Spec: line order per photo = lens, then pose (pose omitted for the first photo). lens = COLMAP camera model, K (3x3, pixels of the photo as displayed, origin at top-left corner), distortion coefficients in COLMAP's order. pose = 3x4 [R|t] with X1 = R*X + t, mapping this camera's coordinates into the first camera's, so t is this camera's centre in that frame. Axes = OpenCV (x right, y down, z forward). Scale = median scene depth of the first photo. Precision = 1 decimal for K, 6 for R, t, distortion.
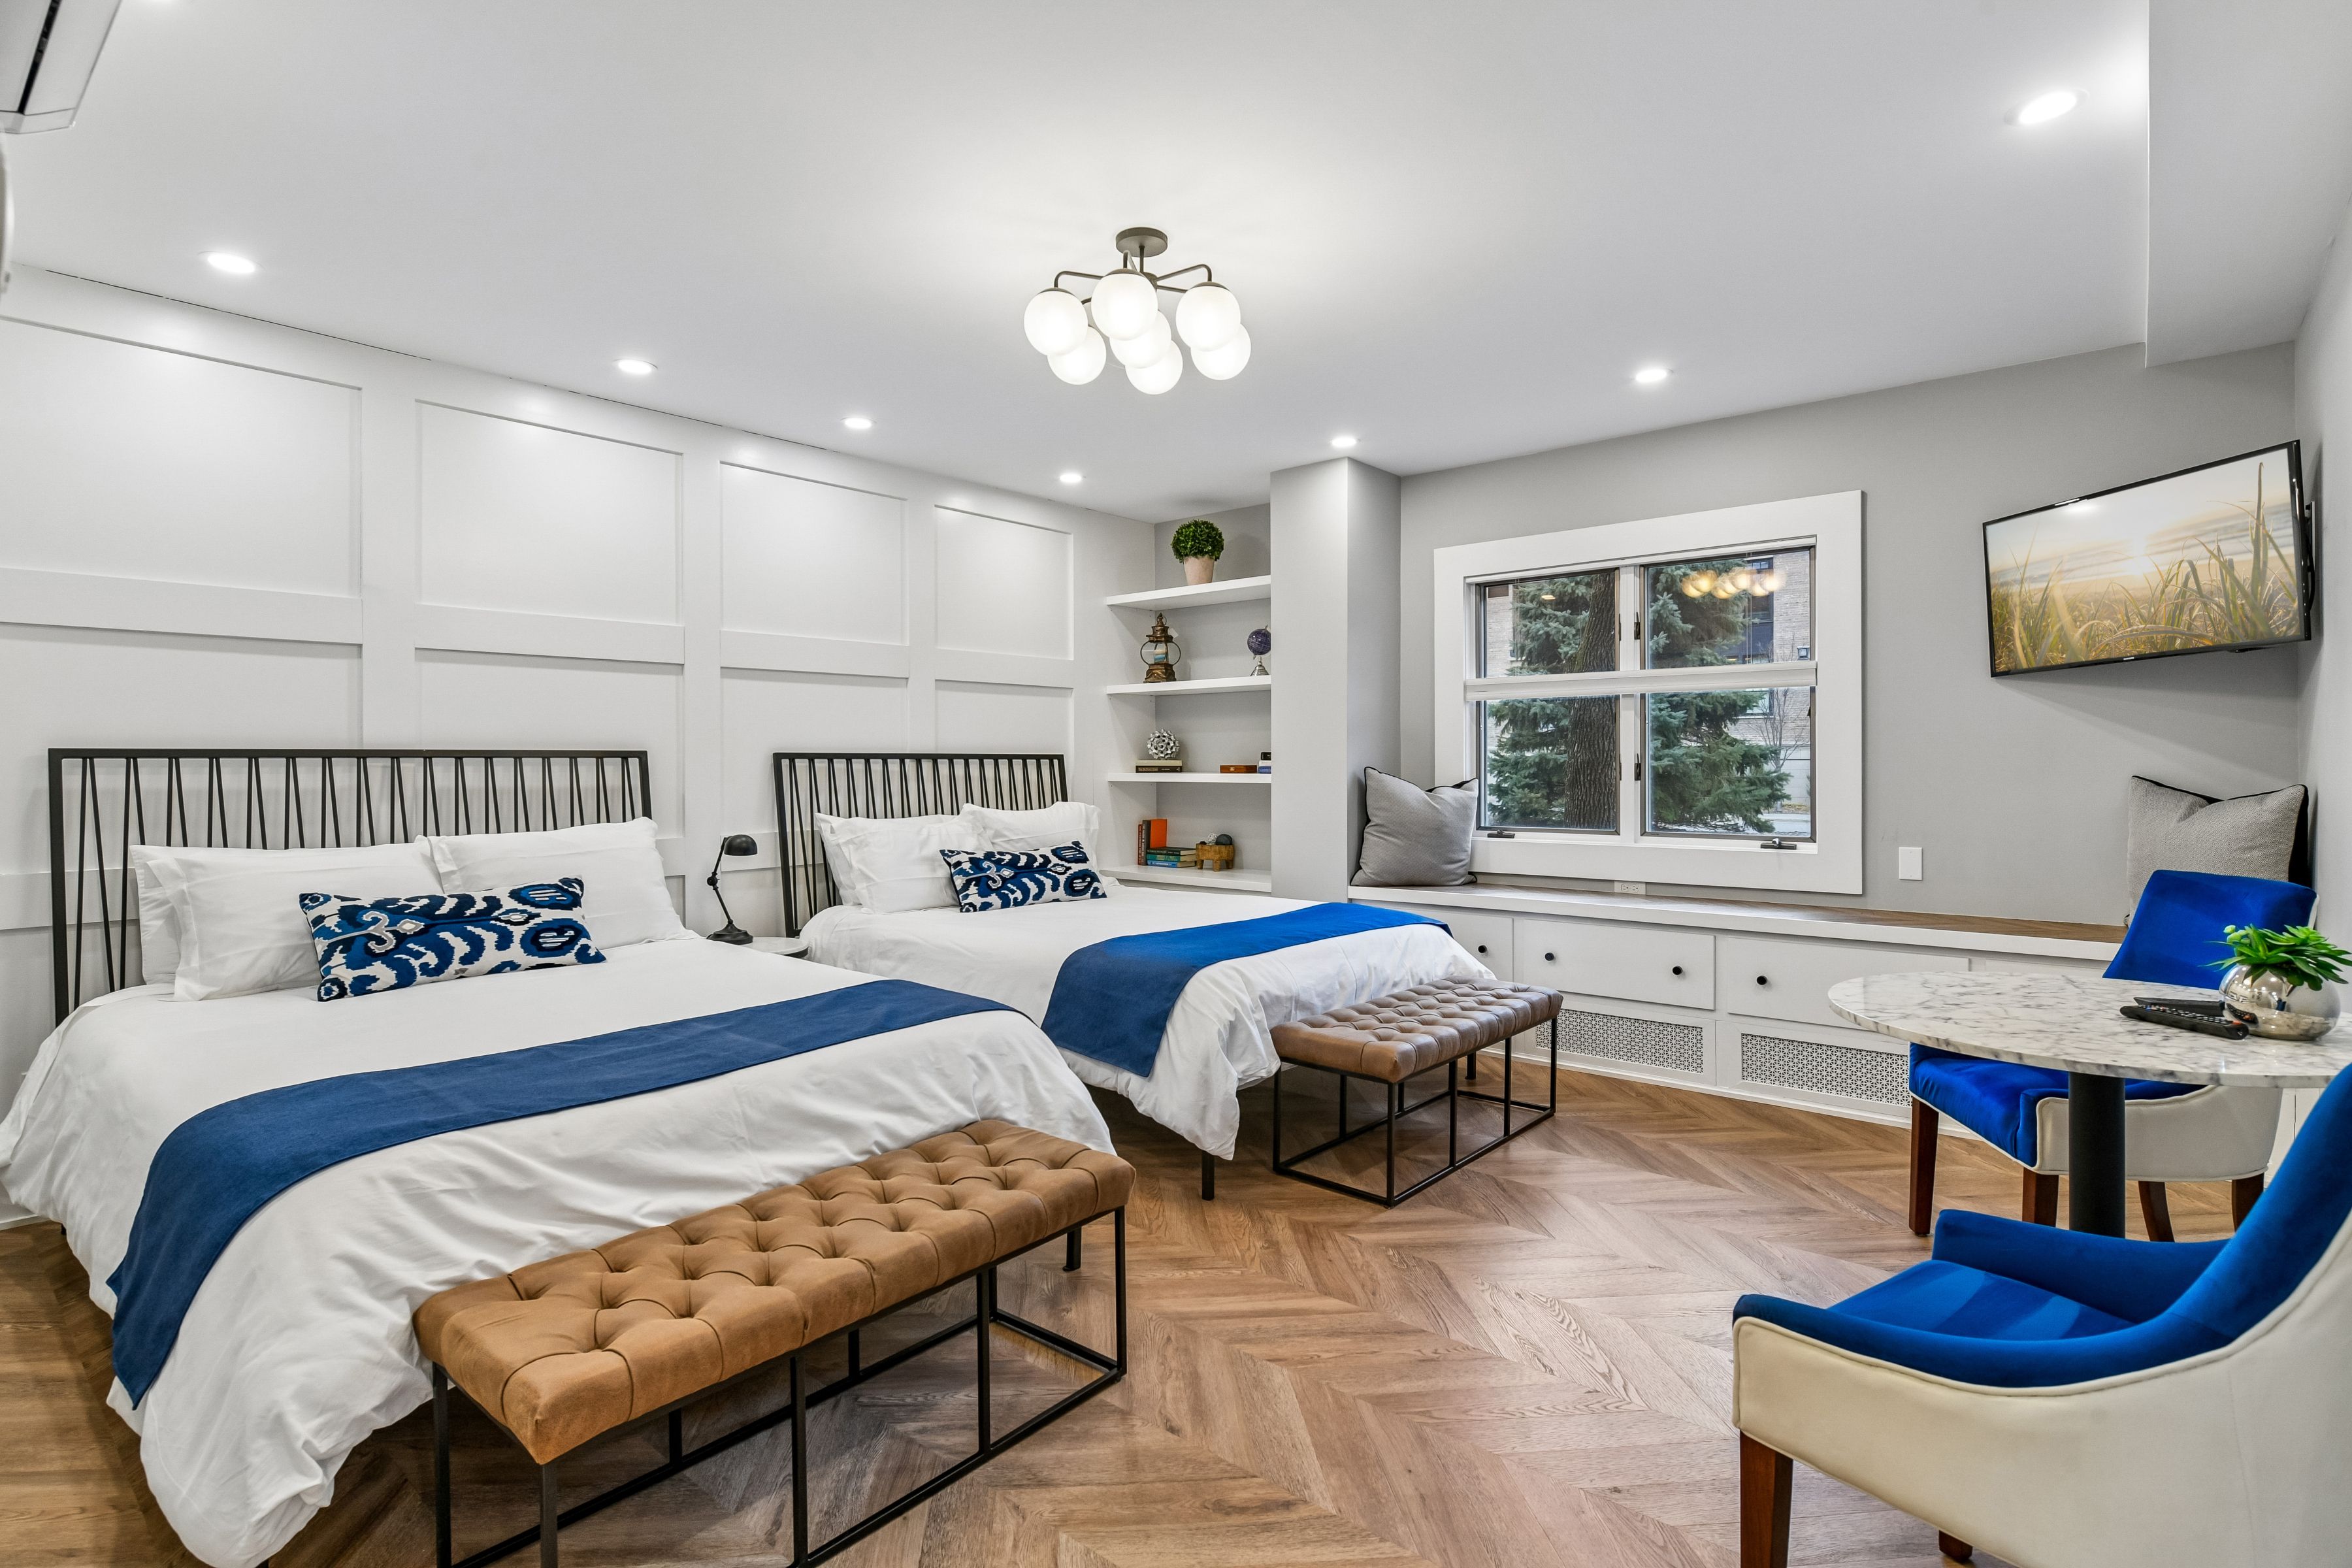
lens RADIAL K [[1145.4, 0, 1173.4], [0, 1145.4, 789.9], [0, 0, 1]] dist [-0.029374, -0.000680]
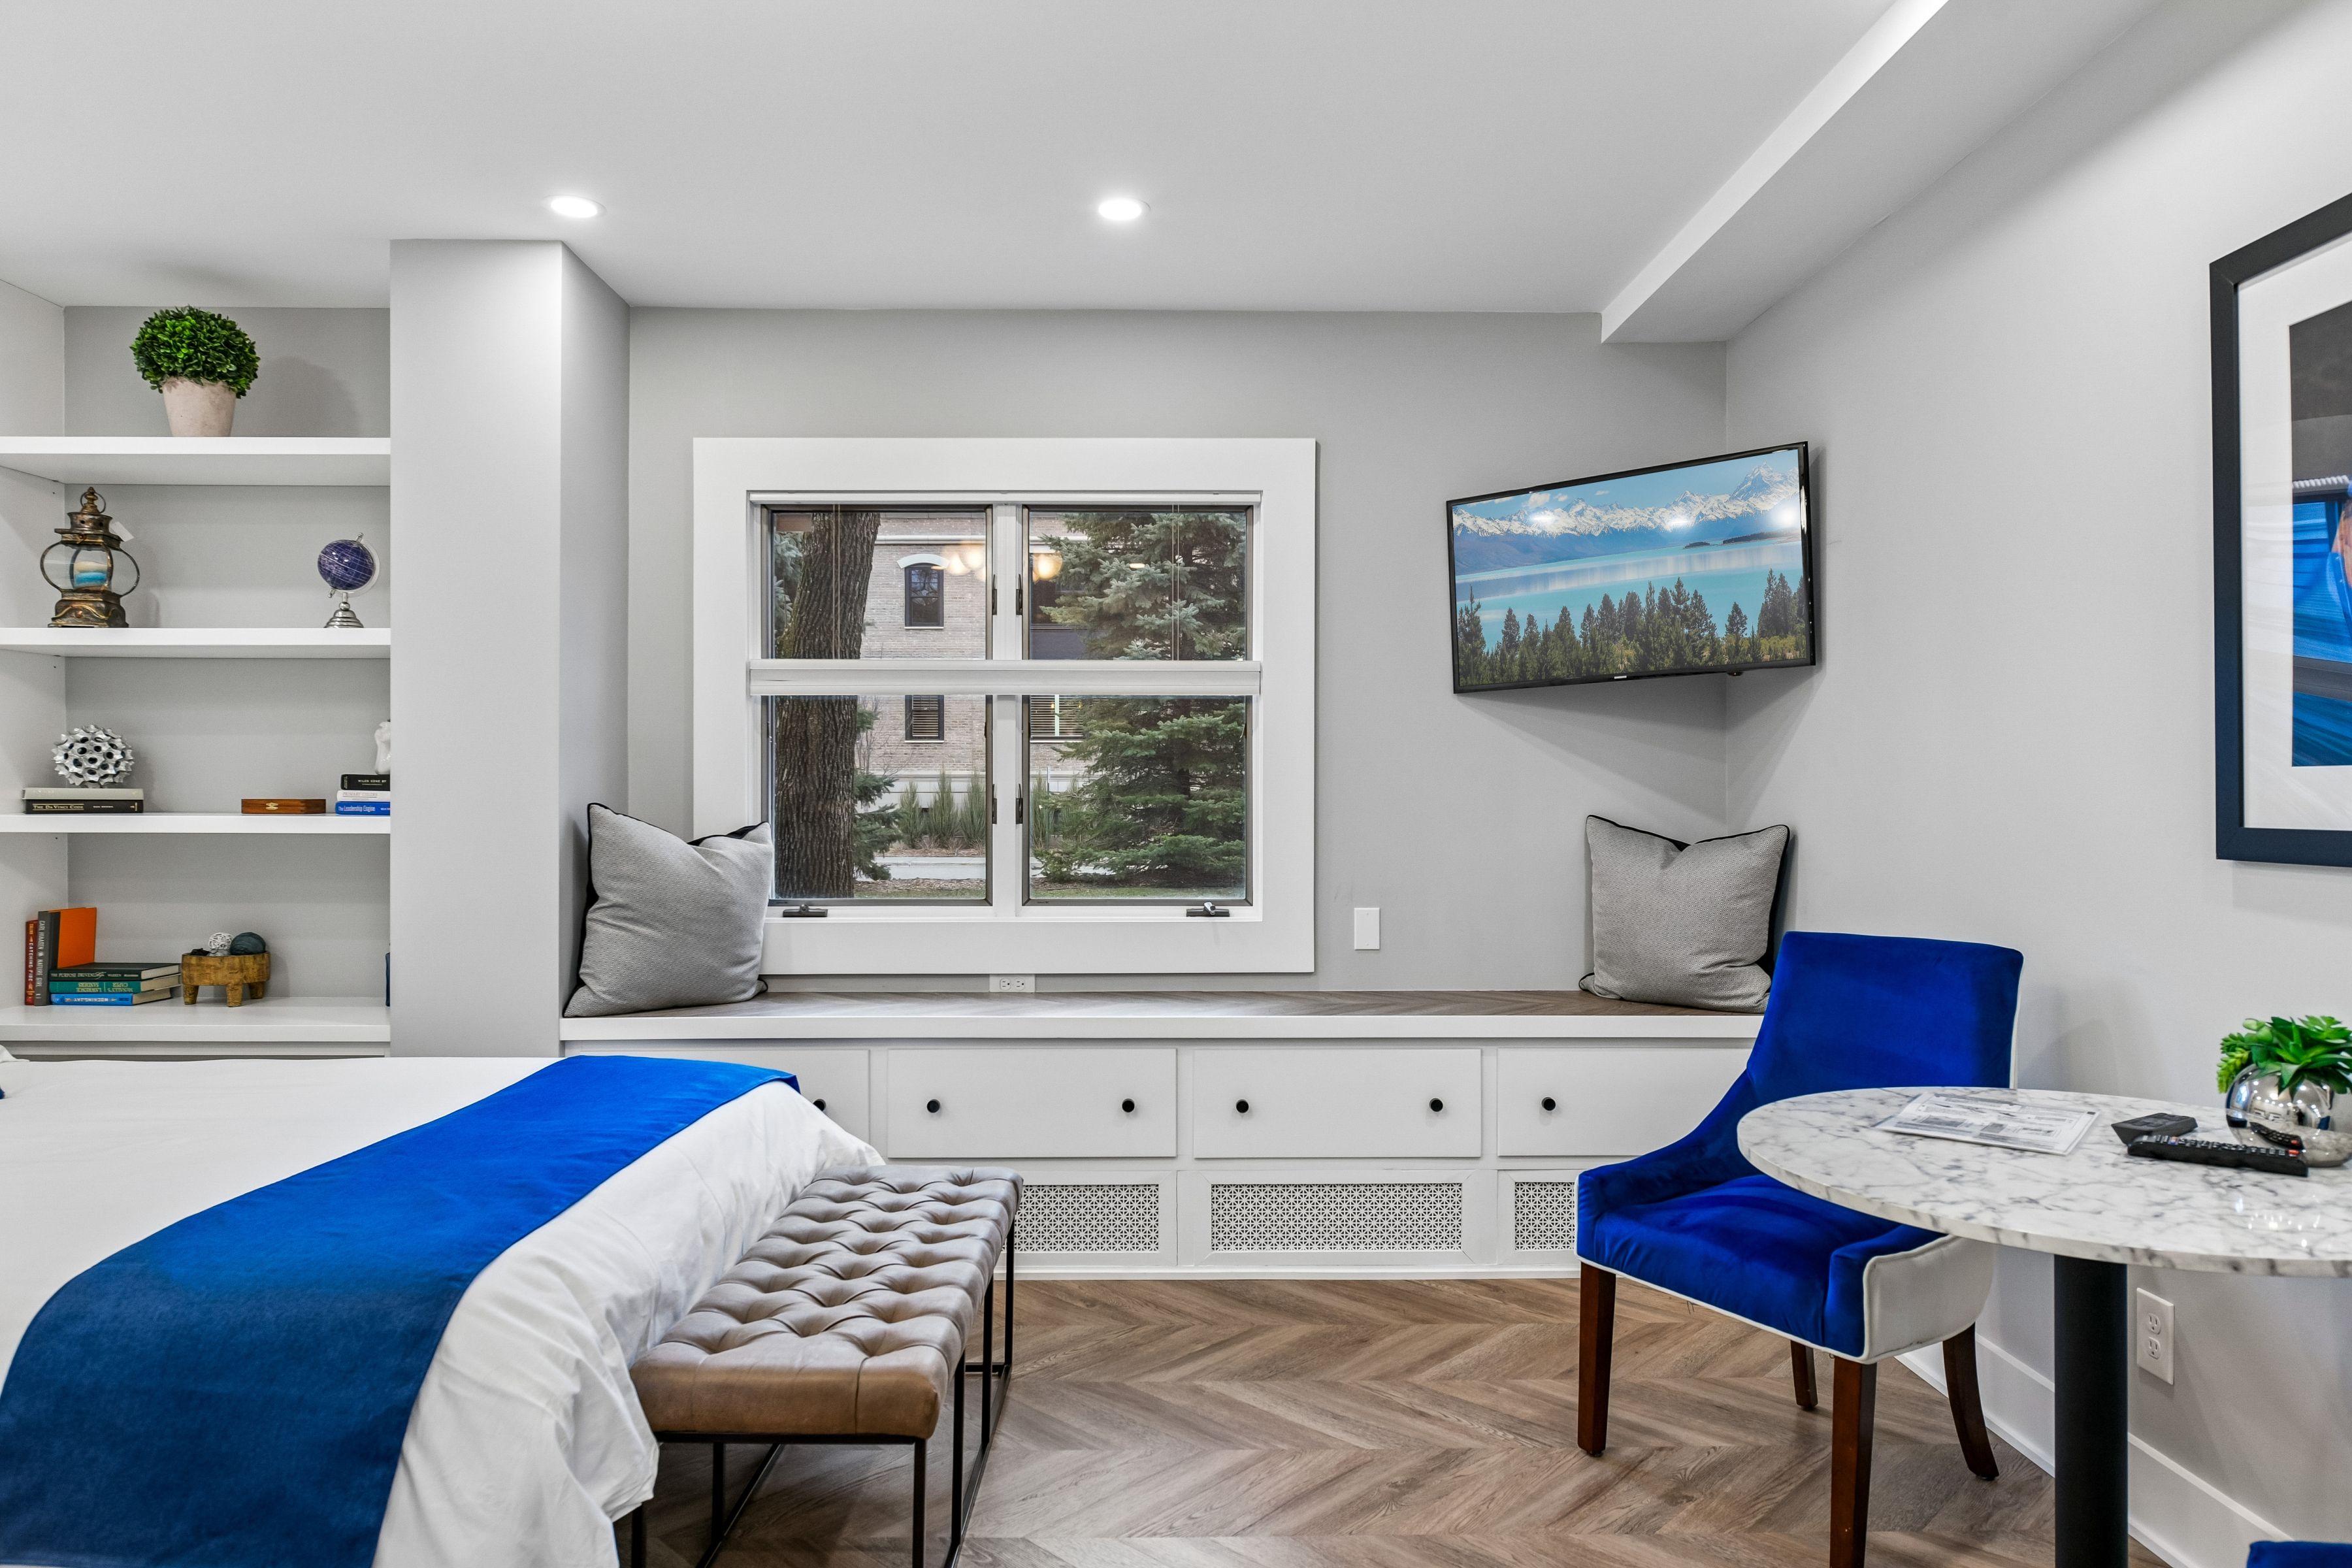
lens RADIAL K [[1462.2, 0, 1177.7], [0, 1462.2, 808.0], [0, 0, 1]] dist [-0.005122, -0.000526]
pose [[0.749274, -0.000895, 0.662259, -0.090525], [0.010558, 0.999888, -0.010593, -0.006987], [-0.662175, 0.014929, 0.749200, 0.271468]]
